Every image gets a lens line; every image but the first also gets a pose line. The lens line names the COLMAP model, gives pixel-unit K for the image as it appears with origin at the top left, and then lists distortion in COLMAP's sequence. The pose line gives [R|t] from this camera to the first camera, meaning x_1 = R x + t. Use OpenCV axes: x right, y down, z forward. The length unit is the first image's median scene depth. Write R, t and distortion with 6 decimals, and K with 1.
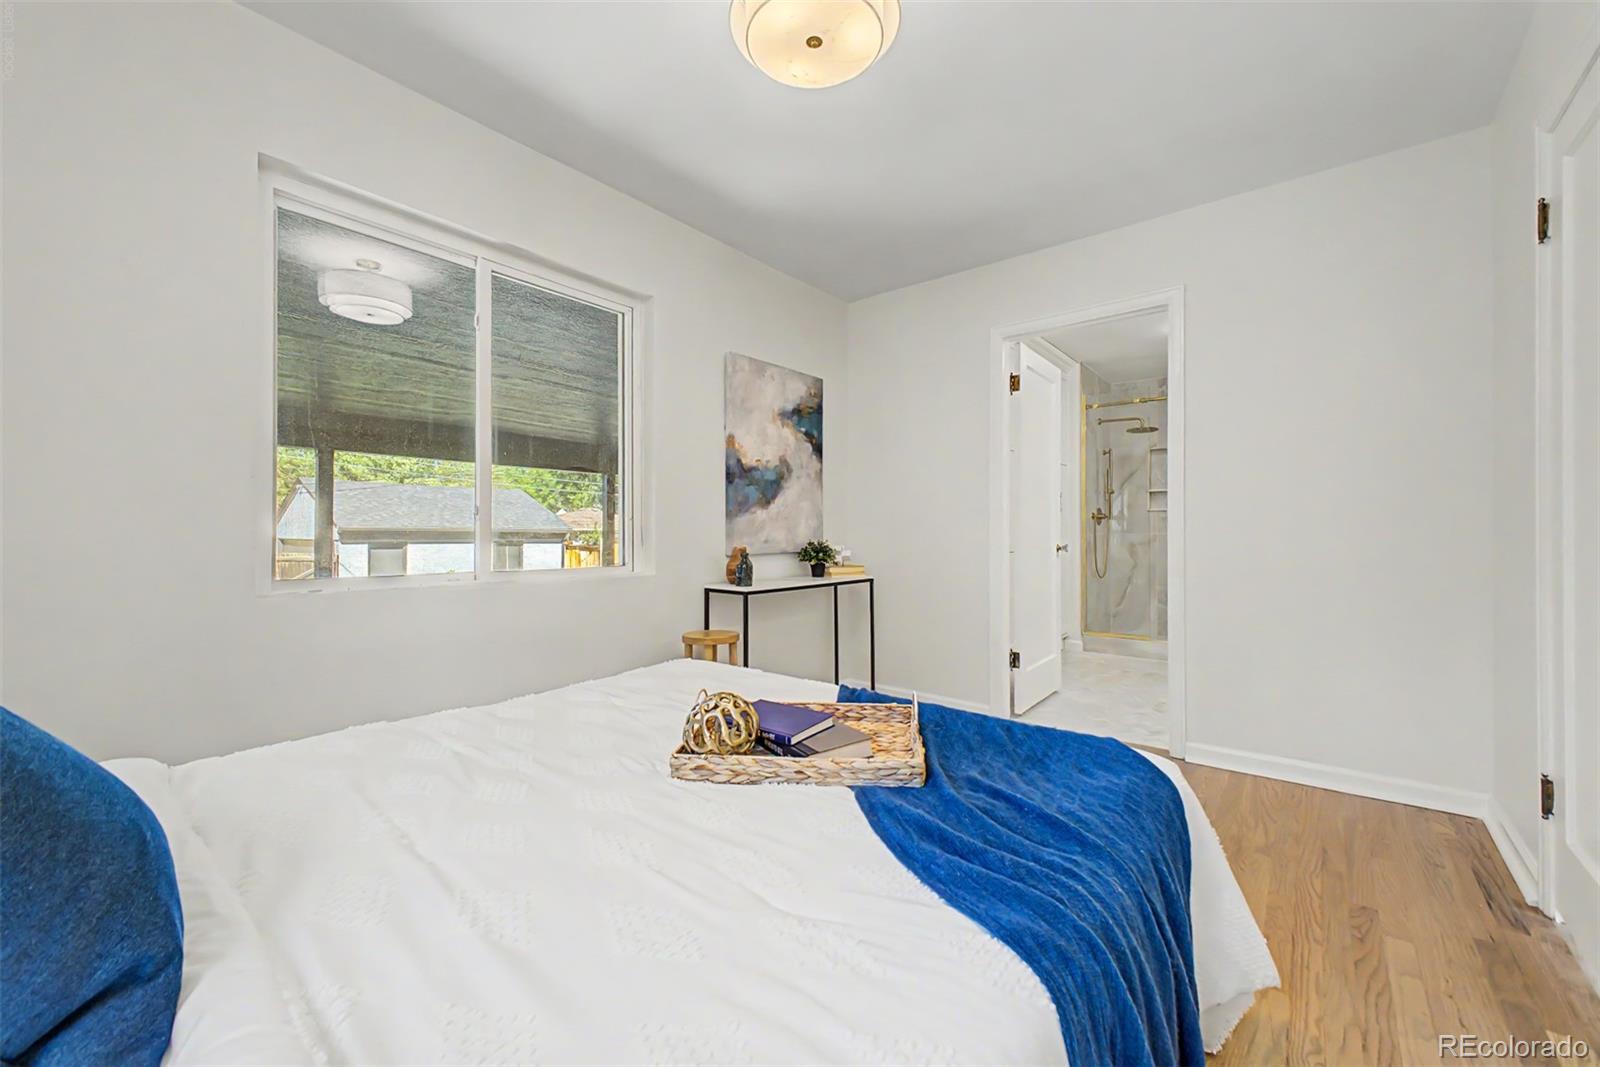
lens RADIAL K [[629.0, 0, 795.5], [0, 629.0, 533.5], [0, 0, 1]] dist [0.012387, -0.000296]
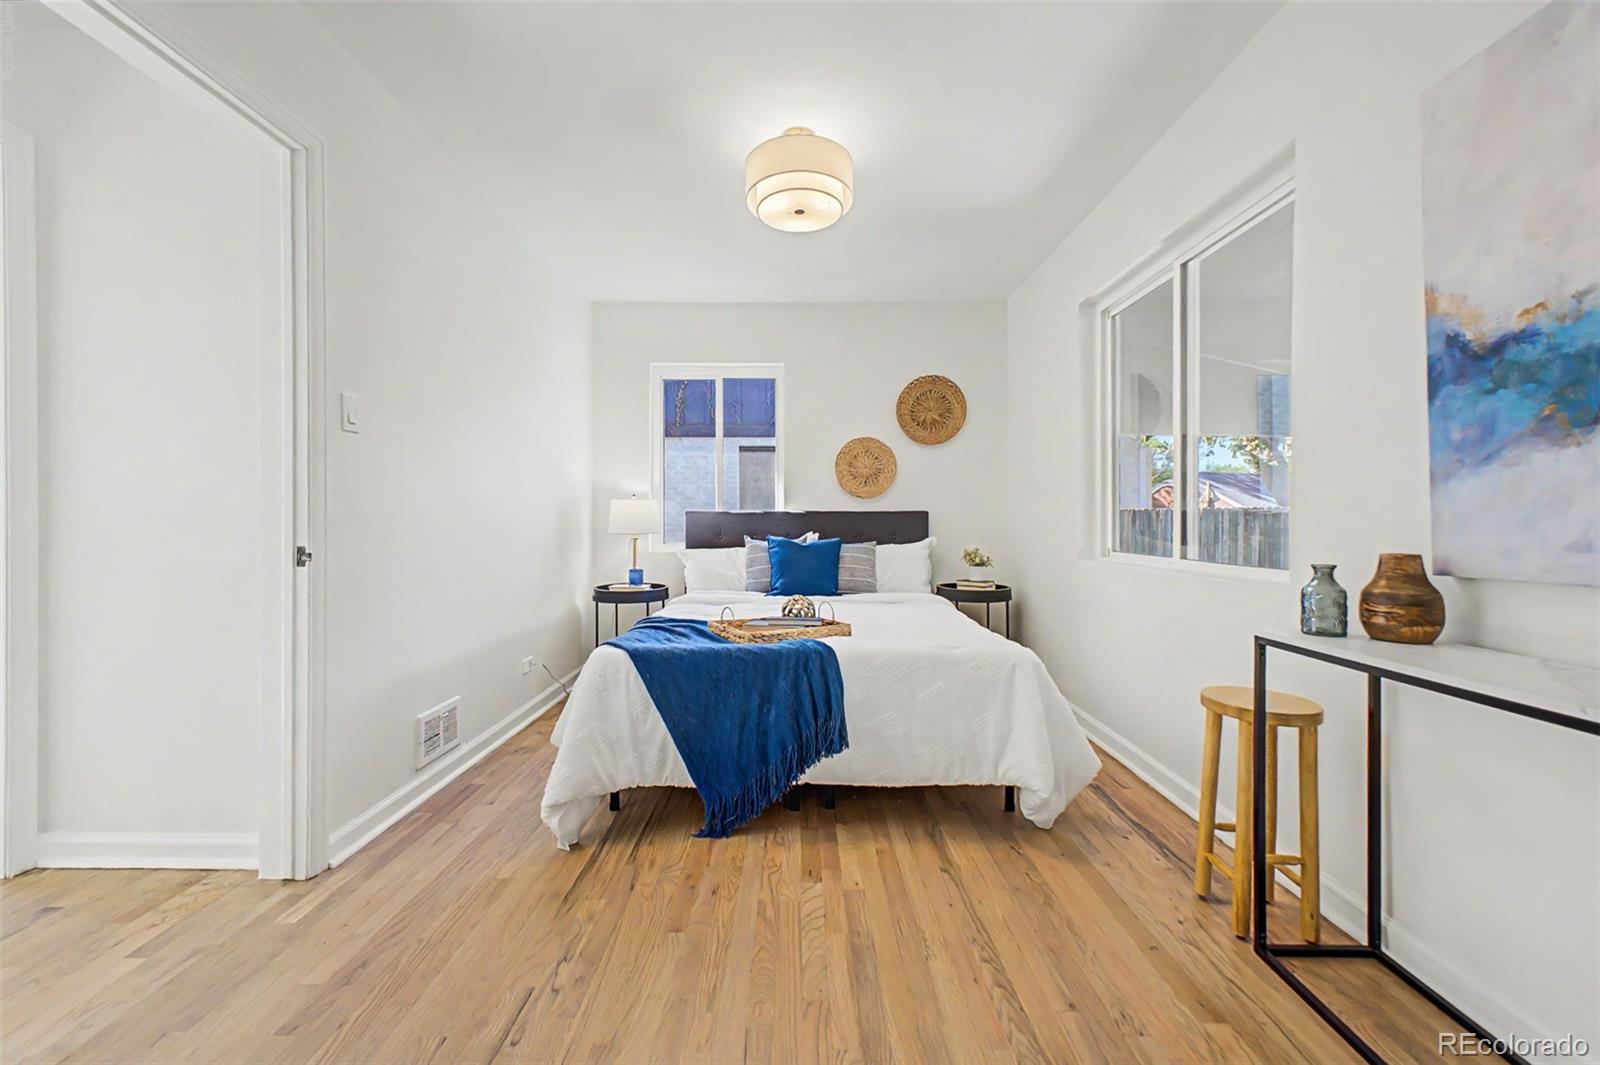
lens RADIAL K [[629.0, 0, 797.3], [0, 629.0, 527.2], [0, 0, 1]] dist [0.012387, -0.000296]
pose [[-0.774231, 0.000518, -0.632903, 0.480753], [-0.000101, 1.000000, 0.000942, 0.003445], [0.632903, 0.000793, -0.774231, 1.029433]]
